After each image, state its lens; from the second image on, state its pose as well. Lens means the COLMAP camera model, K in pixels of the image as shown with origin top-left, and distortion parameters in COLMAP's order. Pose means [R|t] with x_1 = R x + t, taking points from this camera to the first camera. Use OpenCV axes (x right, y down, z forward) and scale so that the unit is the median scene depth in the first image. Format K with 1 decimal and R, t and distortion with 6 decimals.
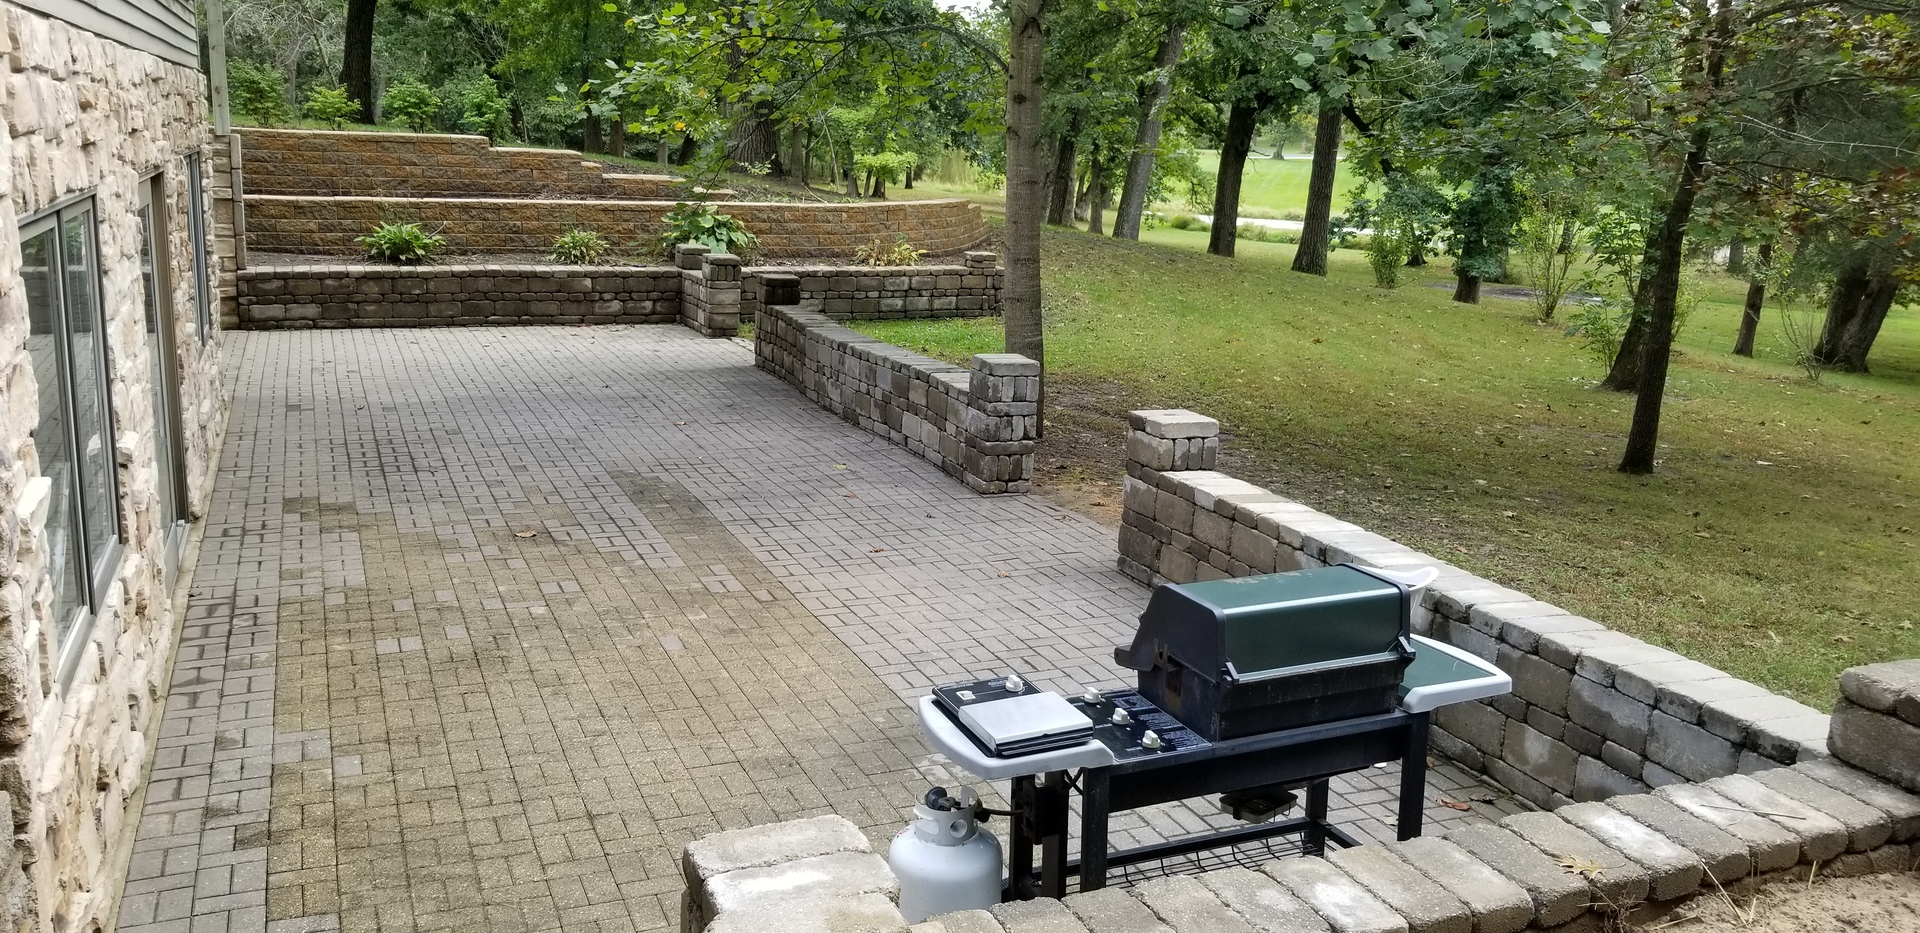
lens RADIAL K [[1504.1, 0, 956.4], [0, 1504.1, 457.8], [0, 0, 1]] dist [0.117890, -0.216279]
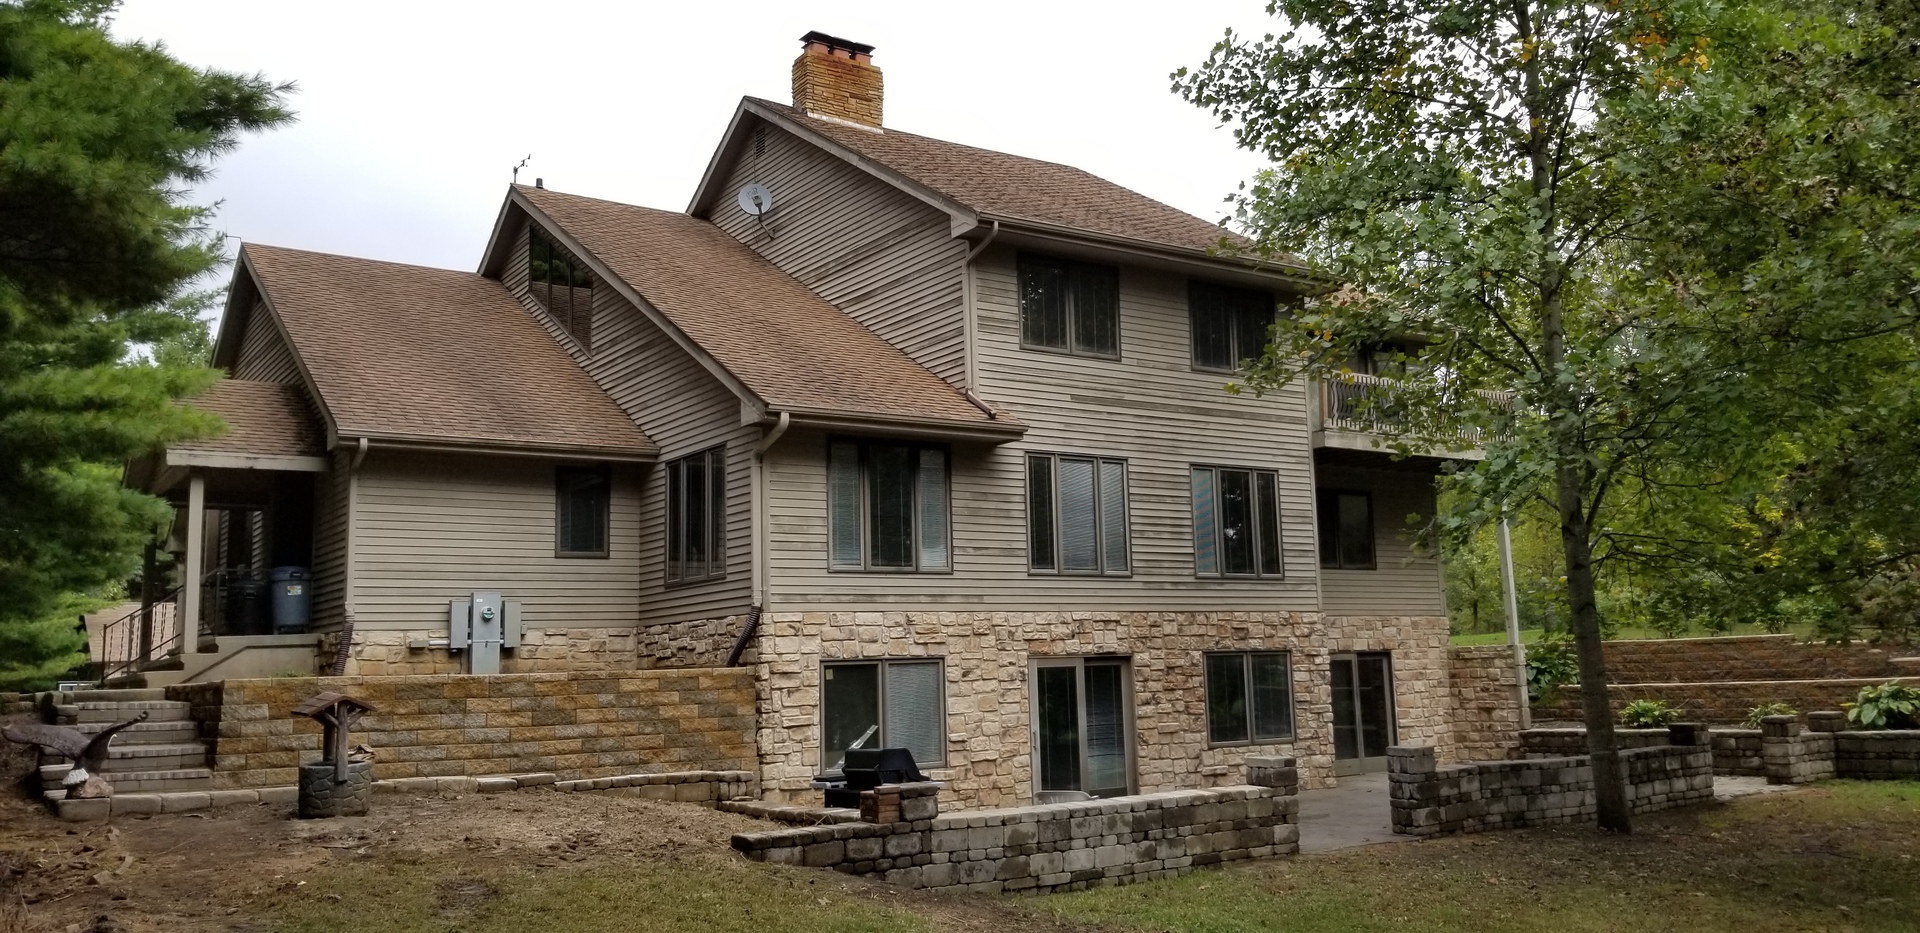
lens RADIAL K [[1504.2, 0, 990.4], [0, 1504.2, 468.1], [0, 0, 1]] dist [0.121356, -0.229839]
pose [[0.213539, -0.176677, -0.960826, 0.813264], [-0.164460, 0.962974, -0.213623, 0.035132], [0.962992, 0.203634, 0.176576, 0.123823]]
